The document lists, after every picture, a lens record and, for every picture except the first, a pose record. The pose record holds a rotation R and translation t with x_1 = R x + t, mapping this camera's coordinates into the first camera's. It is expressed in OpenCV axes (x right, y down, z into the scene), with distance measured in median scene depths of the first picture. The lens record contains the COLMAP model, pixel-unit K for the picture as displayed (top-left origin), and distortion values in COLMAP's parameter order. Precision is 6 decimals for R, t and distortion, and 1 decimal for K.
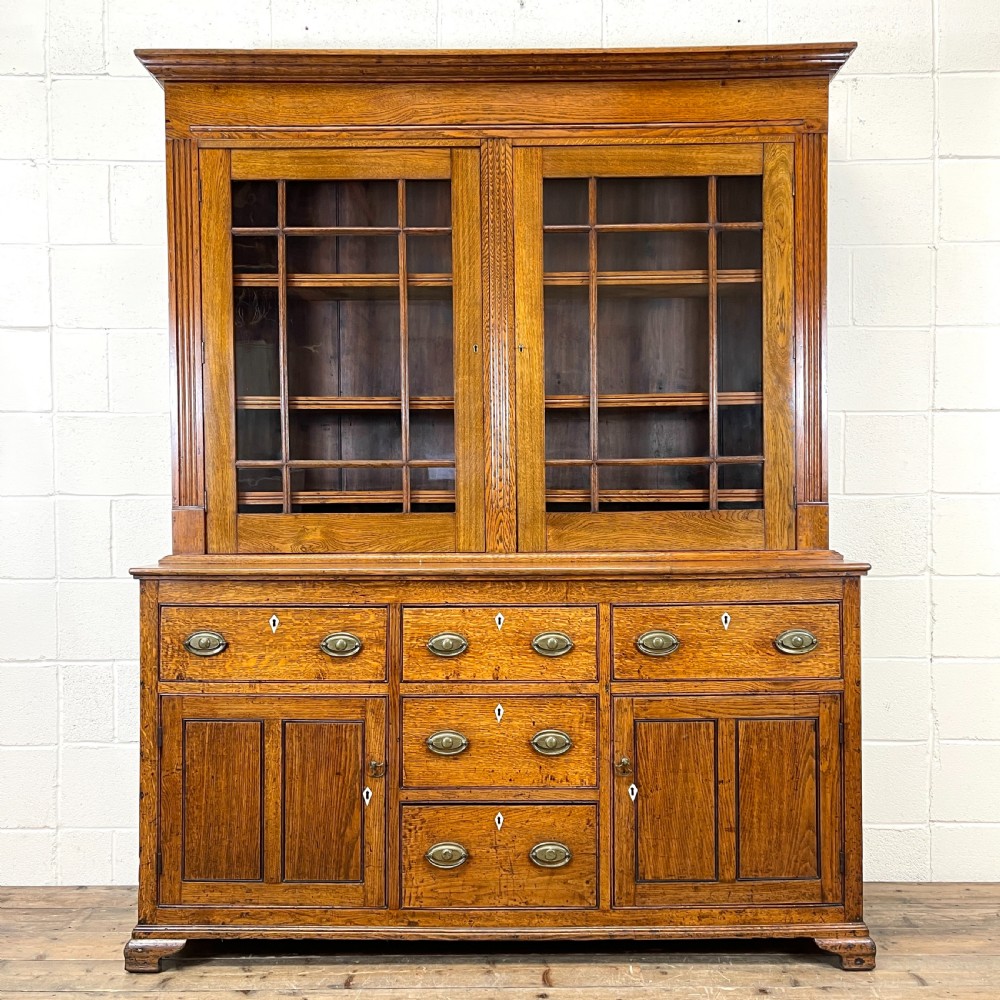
lens RADIAL K [[1005.6, 0, 507.9], [0, 1005.6, 504.5], [0, 0, 1]] dist [0.036219, 0.000000]
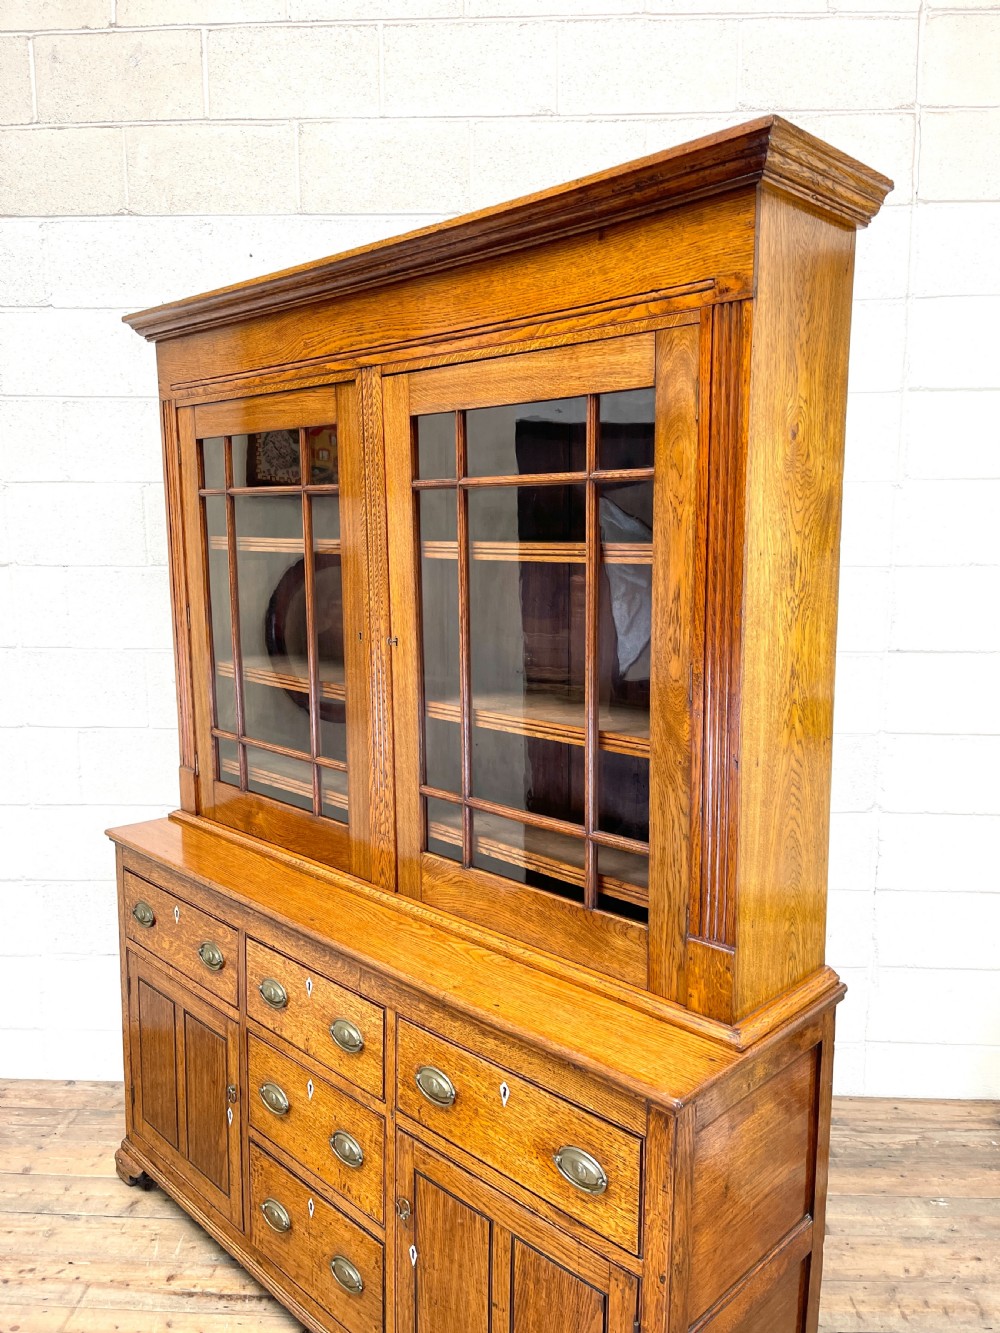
lens RADIAL K [[1006.7, 0, 501.3], [0, 1006.7, 674.7], [0, 0, 1]] dist [0.072744, -0.091098]
pose [[0.715613, 0.110534, -0.689695, 0.625809], [-0.011170, 0.989084, 0.146926, -0.251795], [0.698407, -0.097438, 0.709037, 0.516946]]
